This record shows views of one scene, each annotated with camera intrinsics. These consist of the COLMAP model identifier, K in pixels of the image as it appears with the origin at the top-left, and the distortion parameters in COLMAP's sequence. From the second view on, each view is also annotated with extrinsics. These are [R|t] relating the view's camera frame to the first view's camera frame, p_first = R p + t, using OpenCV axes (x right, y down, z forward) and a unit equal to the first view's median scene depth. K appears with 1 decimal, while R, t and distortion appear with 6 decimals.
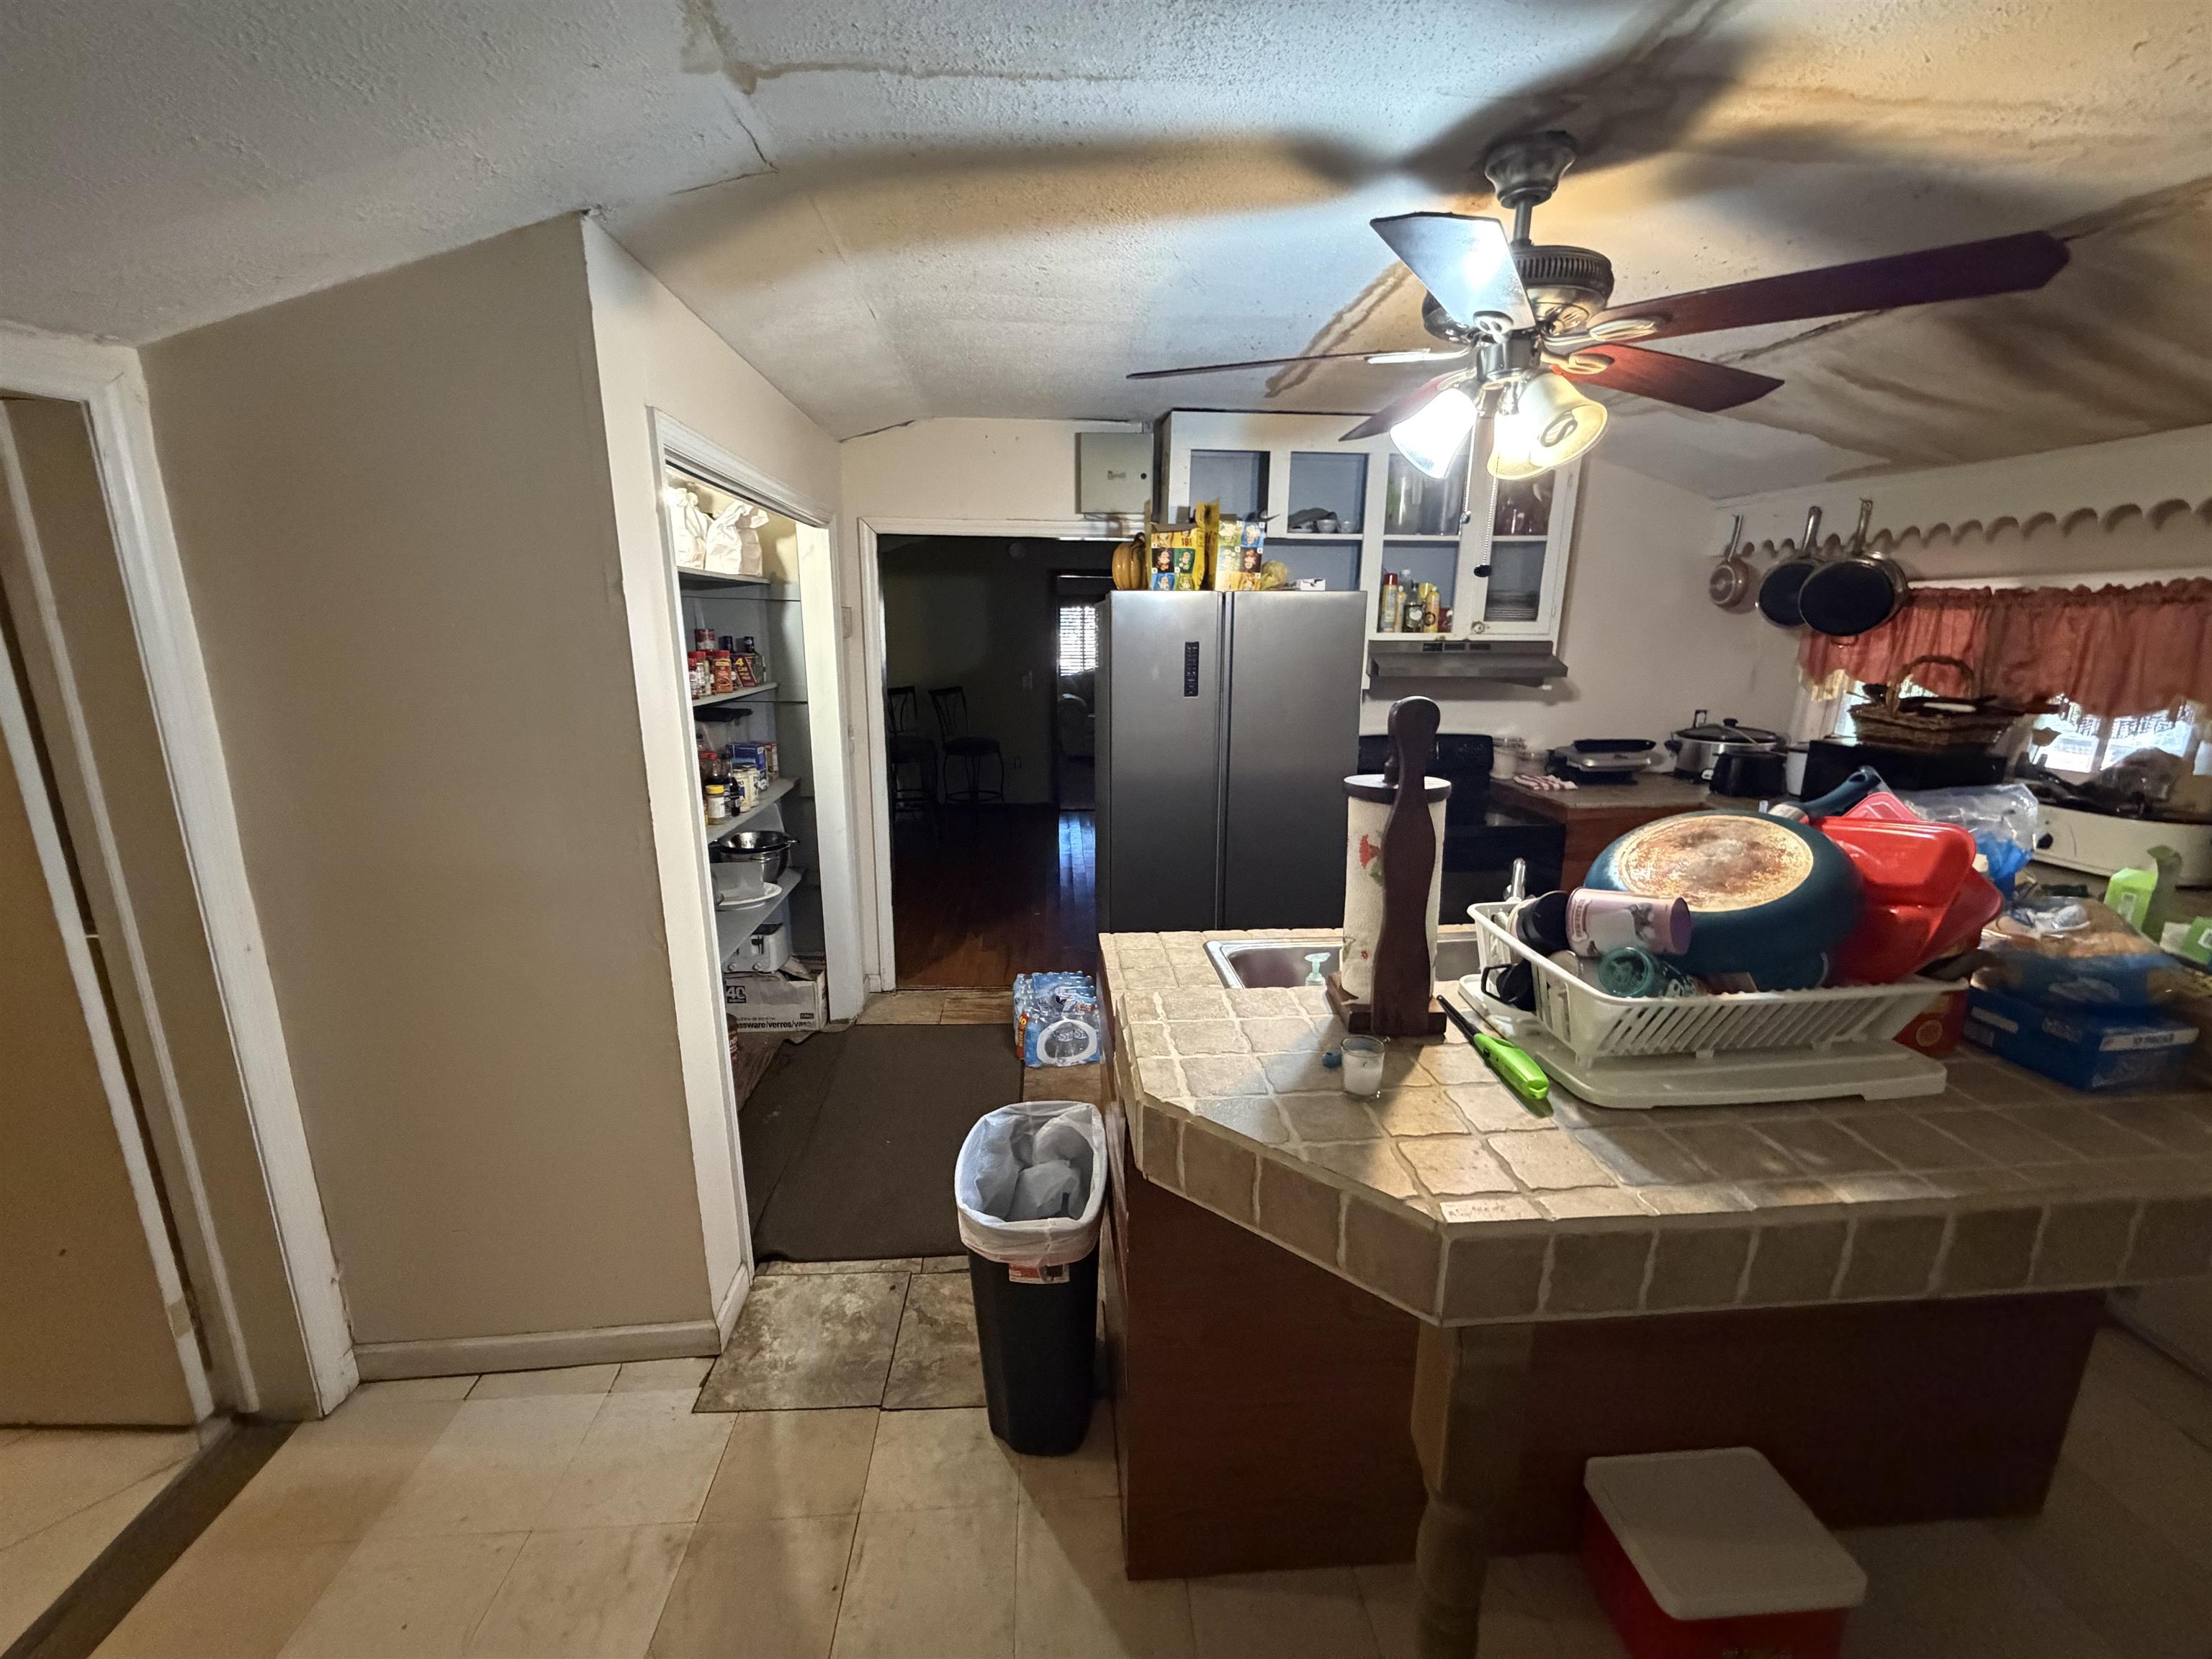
lens RADIAL K [[887.5, 0, 1105.9], [0, 887.5, 830.0], [0, 0, 1]] dist [0.002755, 0.000395]
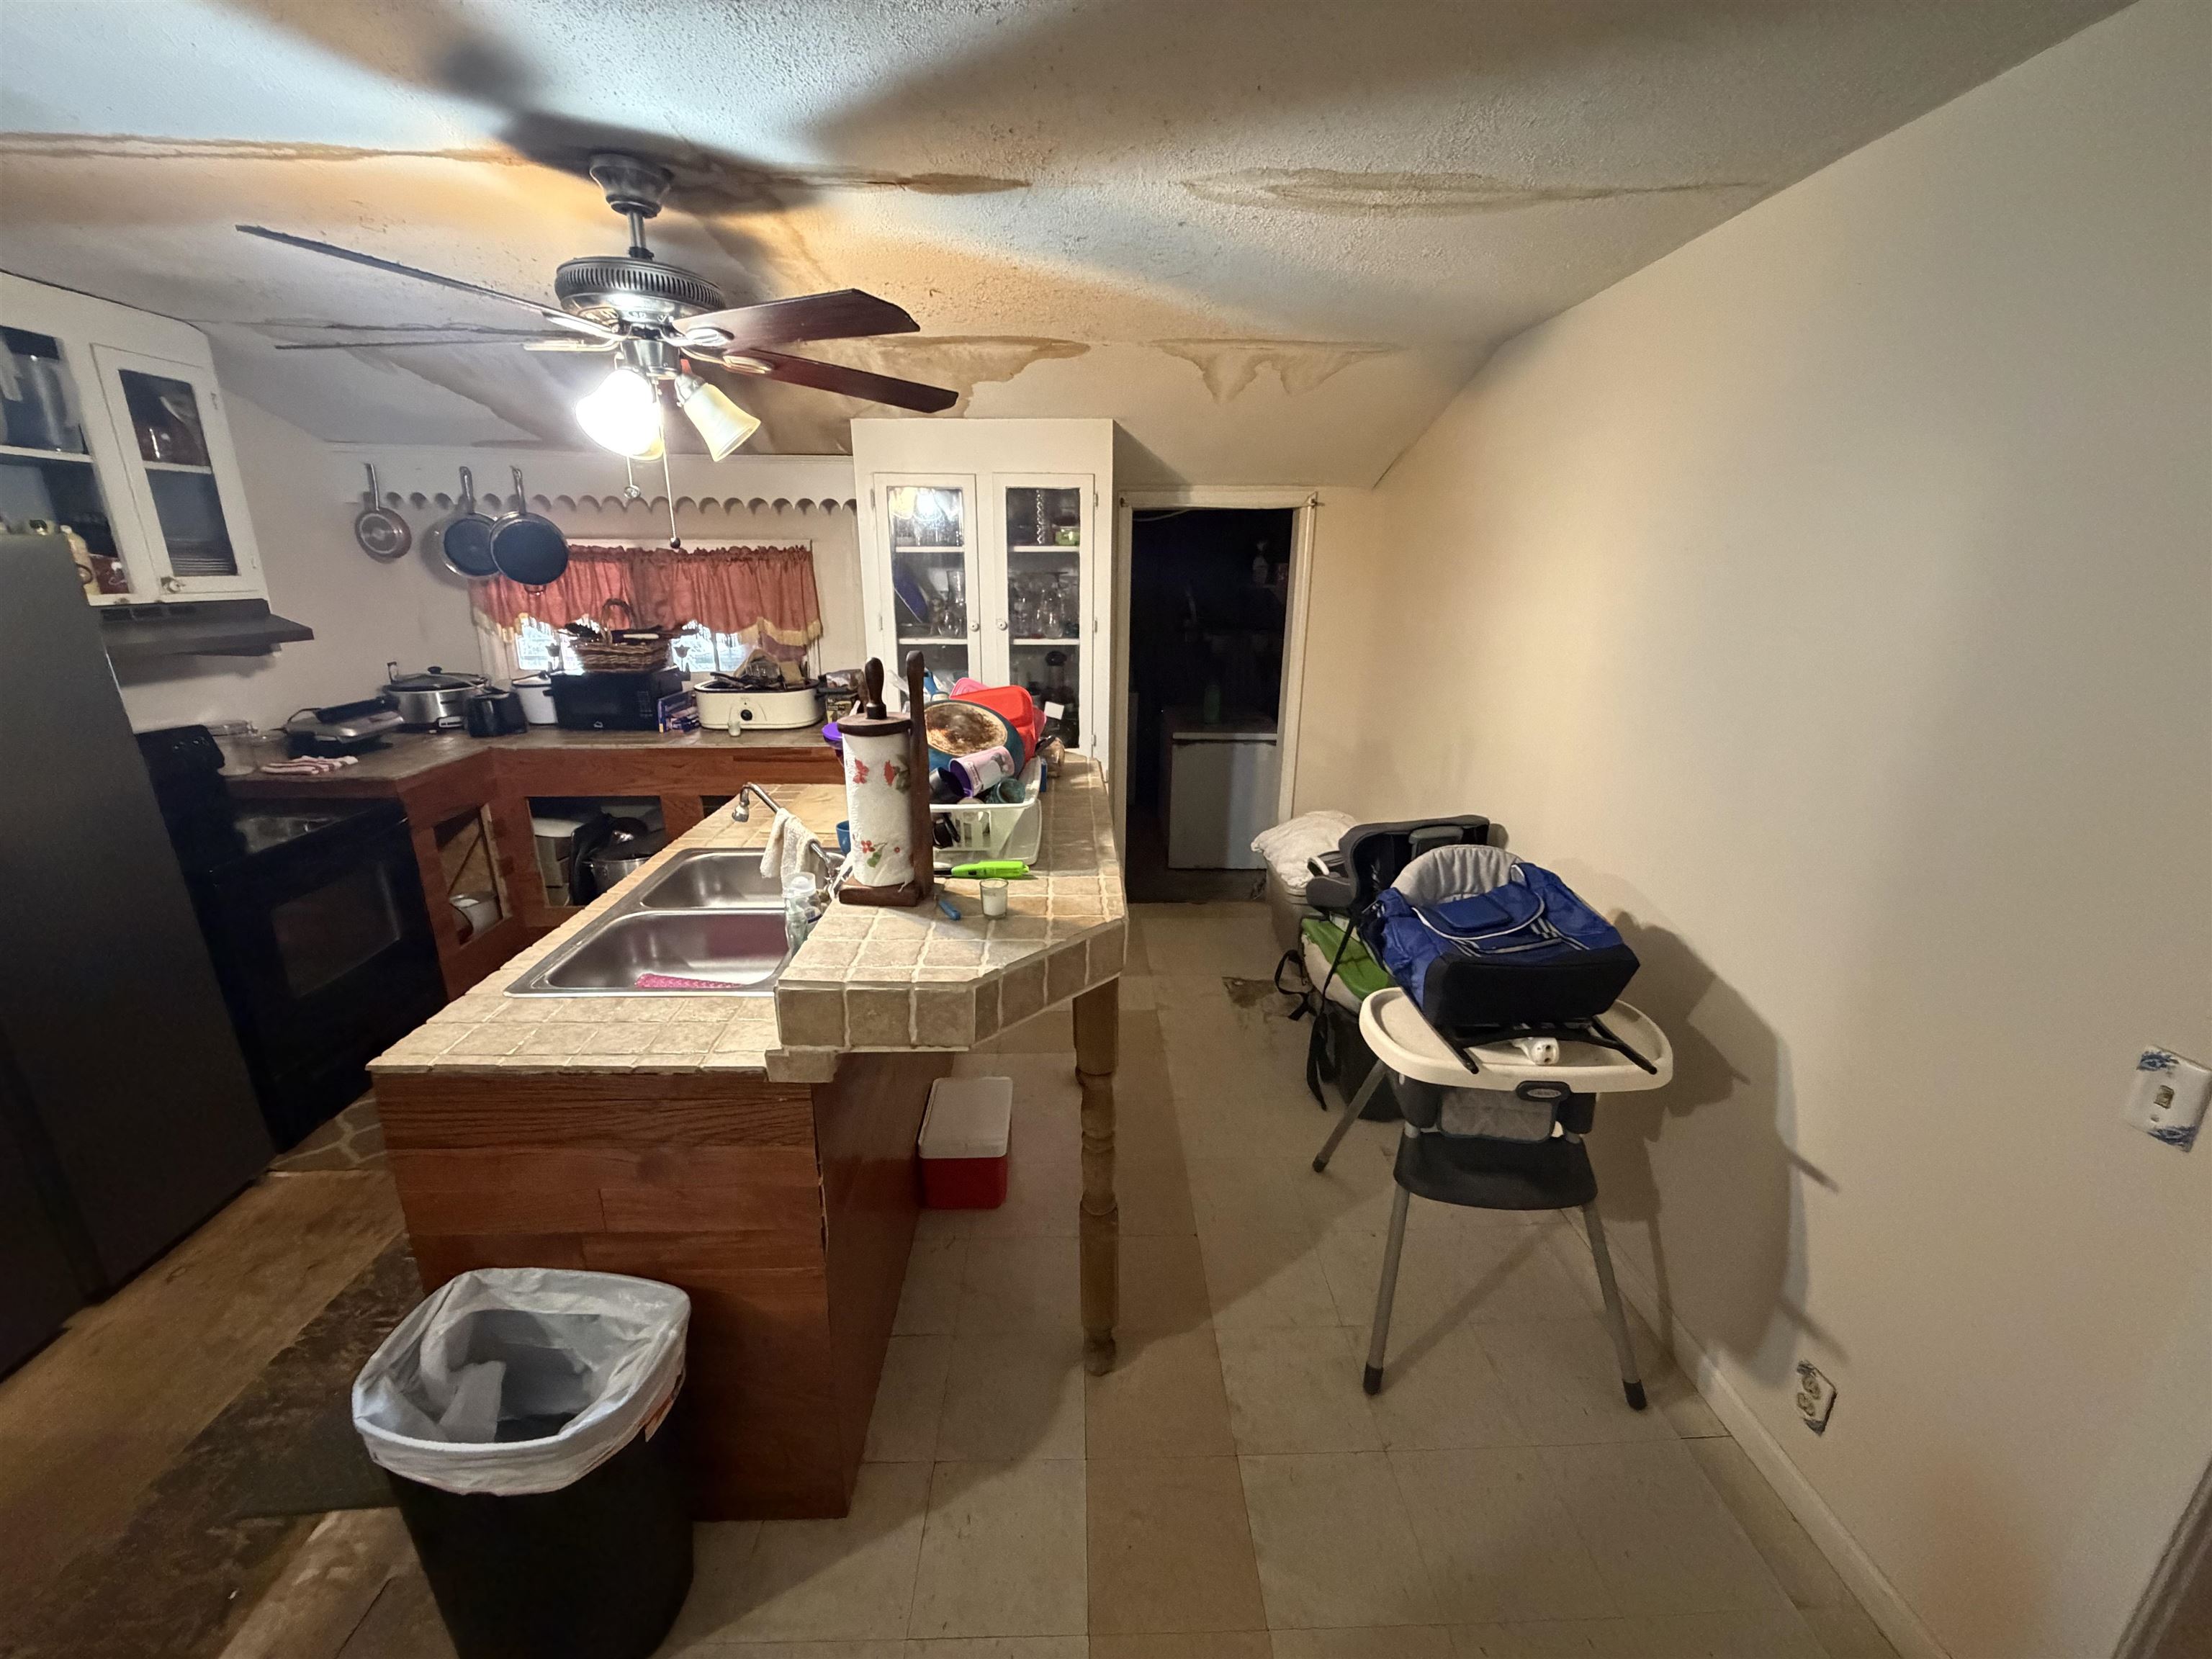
lens RADIAL K [[887.5, 0, 1101.6], [0, 887.5, 829.4], [0, 0, 1]] dist [0.002755, 0.000395]
pose [[0.033970, -0.291330, 0.956019, -0.418101], [0.224200, 0.934413, 0.276779, -0.081775], [-0.973951, 0.204937, 0.097058, 0.246908]]
